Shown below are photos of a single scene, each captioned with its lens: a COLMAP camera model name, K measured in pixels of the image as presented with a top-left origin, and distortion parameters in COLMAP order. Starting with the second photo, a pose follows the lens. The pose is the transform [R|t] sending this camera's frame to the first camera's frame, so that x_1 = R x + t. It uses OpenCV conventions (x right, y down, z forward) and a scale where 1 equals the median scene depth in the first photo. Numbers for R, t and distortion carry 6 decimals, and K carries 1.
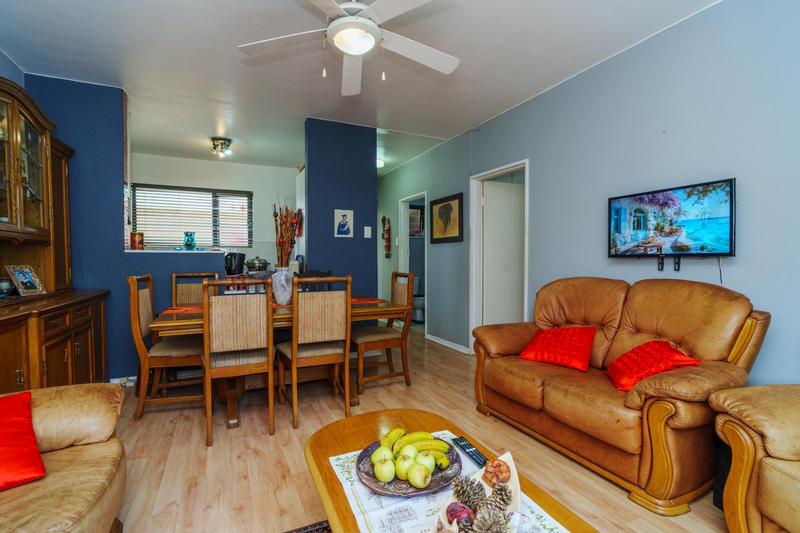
lens RADIAL K [[369.1, 0, 398.4], [0, 369.1, 268.1], [0, 0, 1]] dist [-0.016890, 0.002212]
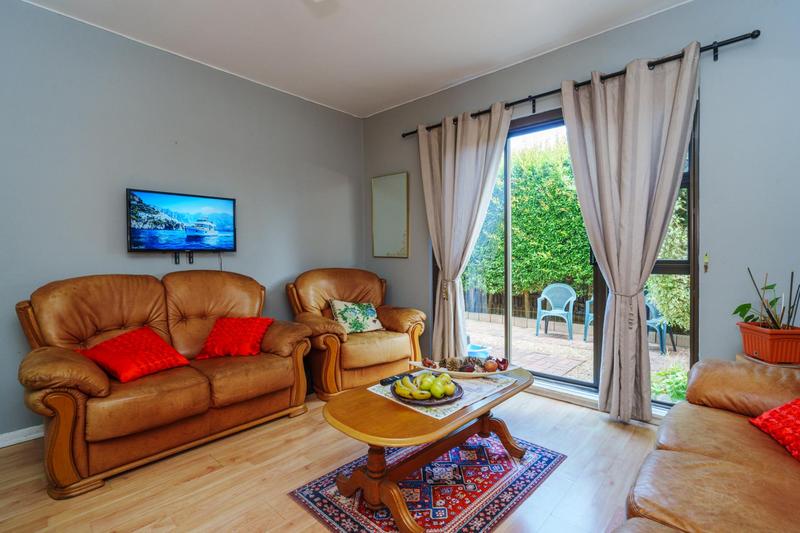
lens RADIAL K [[369.1, 0, 412.6], [0, 369.1, 256.3], [0, 0, 1]] dist [-0.016890, 0.002212]
pose [[-0.392661, -0.002176, 0.919681, -0.705415], [0.031617, 0.999374, 0.015863, -0.012082], [-0.919140, 0.035307, -0.392347, 0.873628]]
